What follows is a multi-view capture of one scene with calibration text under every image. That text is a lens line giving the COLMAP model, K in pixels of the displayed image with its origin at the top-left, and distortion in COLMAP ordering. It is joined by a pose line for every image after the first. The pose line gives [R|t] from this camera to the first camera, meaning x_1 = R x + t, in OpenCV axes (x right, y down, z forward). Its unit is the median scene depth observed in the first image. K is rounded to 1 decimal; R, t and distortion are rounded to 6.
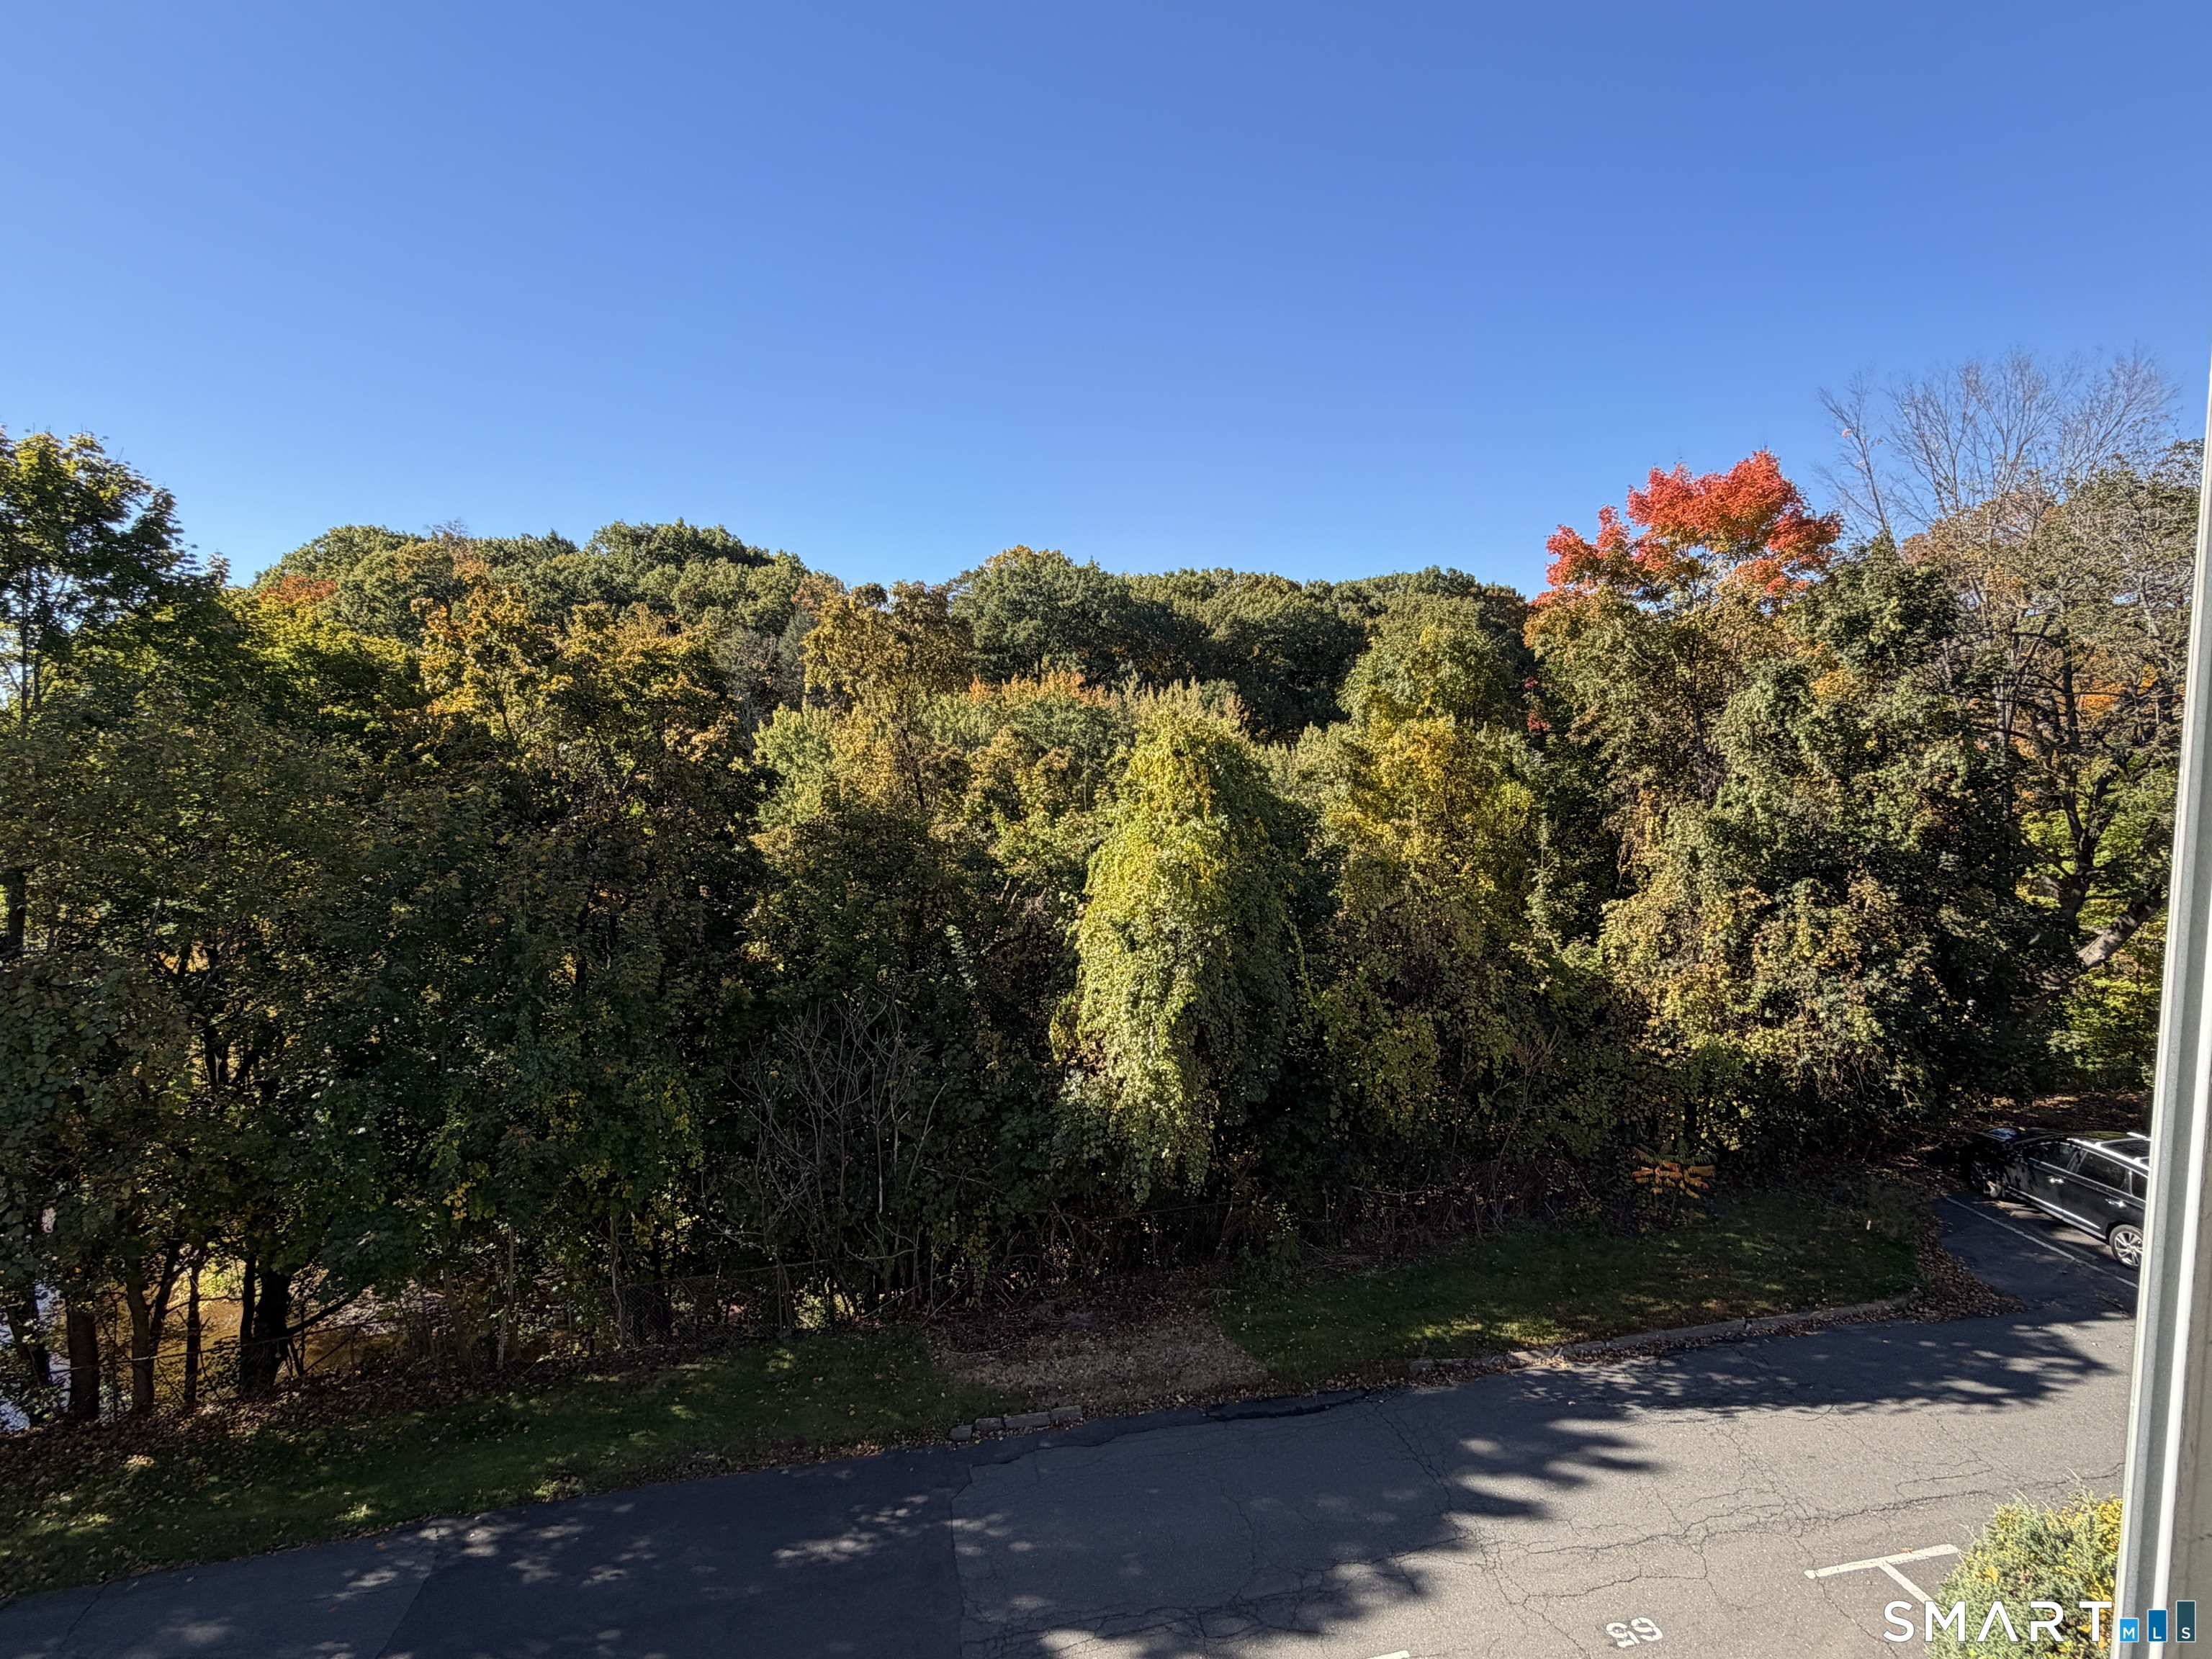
lens RADIAL K [[1157.8, 0, 1096.1], [0, 1157.8, 836.5], [0, 0, 1]] dist [0.003559, -0.003504]
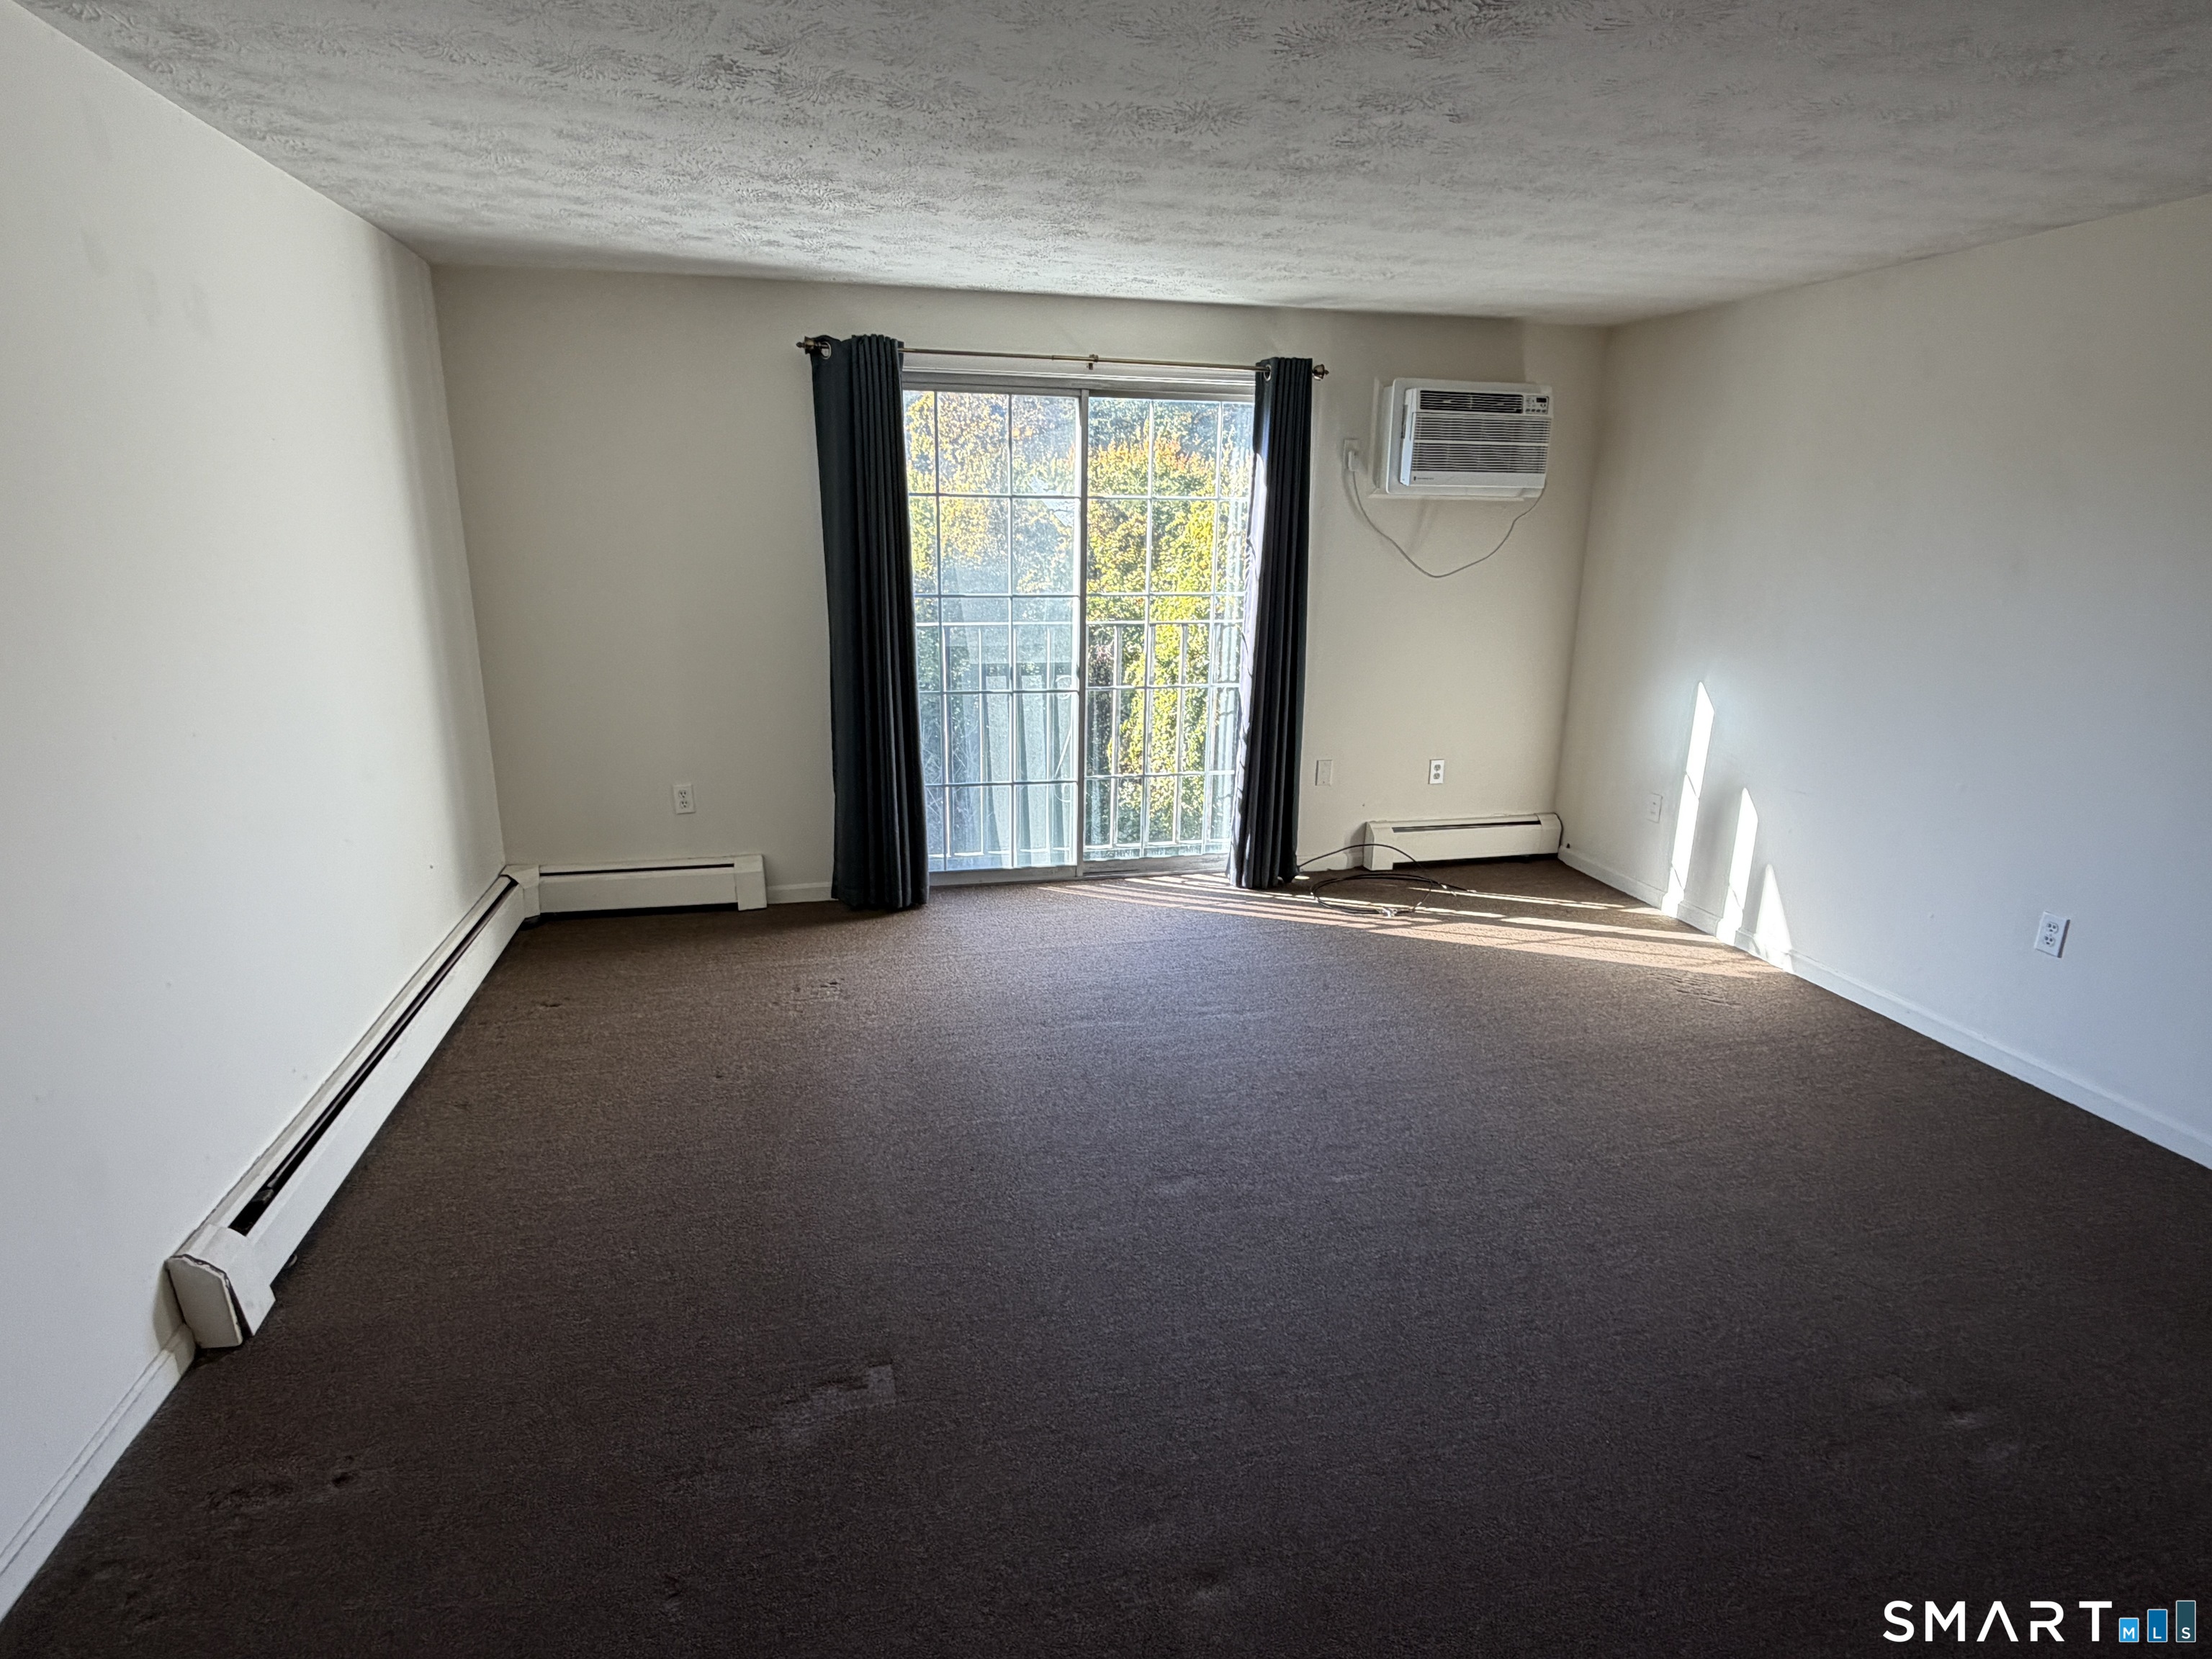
lens RADIAL K [[1157.8, 0, 1096.1], [0, 1157.8, 836.5], [0, 0, 1]] dist [0.003559, -0.003504]
pose [[0.995400, 0.040611, -0.086774, 0.045579], [-0.023280, 0.981097, 0.192112, 0.016940], [0.092936, -0.189208, 0.977529, -0.173725]]
